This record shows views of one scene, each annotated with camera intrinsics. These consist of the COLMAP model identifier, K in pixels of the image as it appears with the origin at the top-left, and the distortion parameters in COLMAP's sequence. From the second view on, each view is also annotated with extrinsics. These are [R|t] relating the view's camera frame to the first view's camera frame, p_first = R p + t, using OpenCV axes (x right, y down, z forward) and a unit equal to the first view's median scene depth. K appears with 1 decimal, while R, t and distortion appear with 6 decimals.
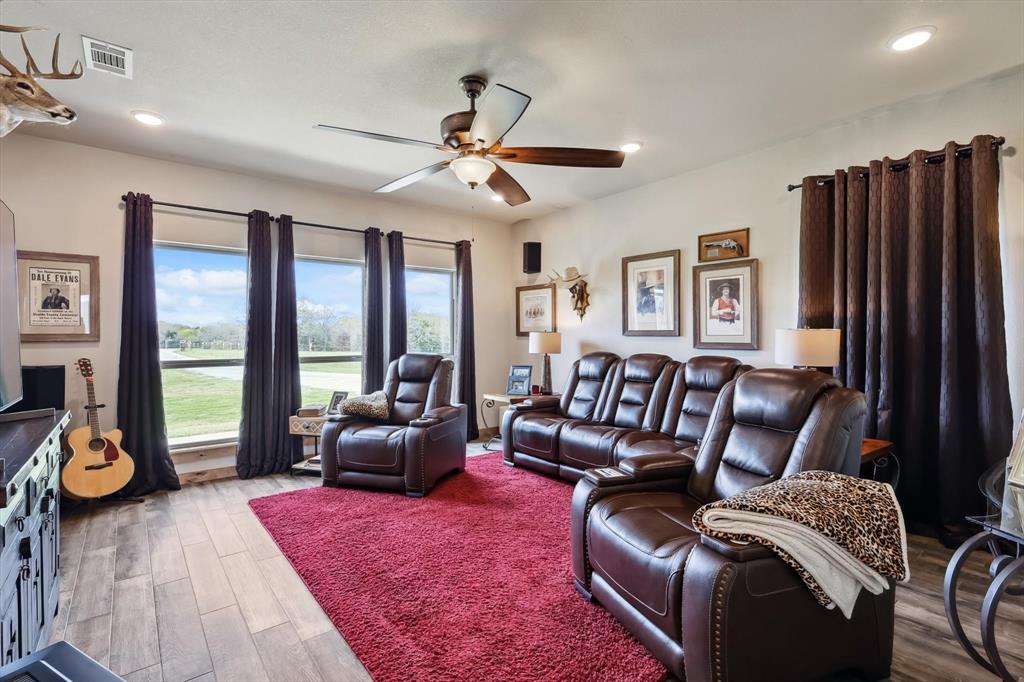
lens RADIAL K [[457.2, 0, 507.8], [0, 457.2, 331.5], [0, 0, 1]] dist [0.002260, 0.000335]
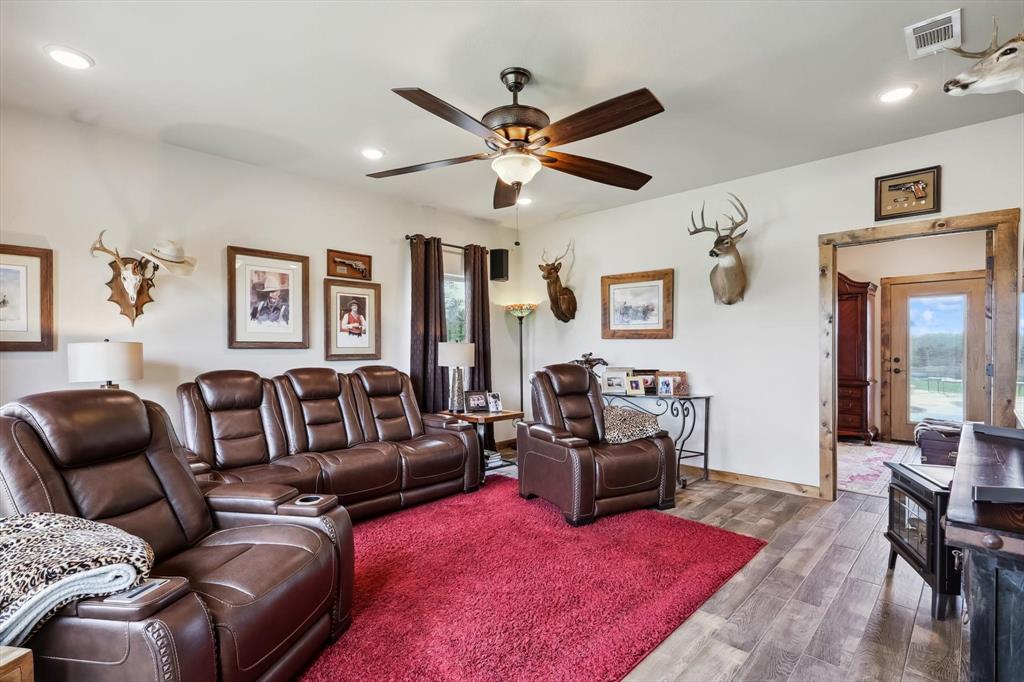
lens RADIAL K [[458.4, 0, 516.5], [0, 458.4, 346.7], [0, 0, 1]] dist [-0.000507, -0.000026]
pose [[-0.096620, 0.001747, 0.995320, -0.653527], [-0.000987, 0.999998, -0.001851, 0.008285], [-0.995321, -0.001161, -0.096618, 0.703817]]
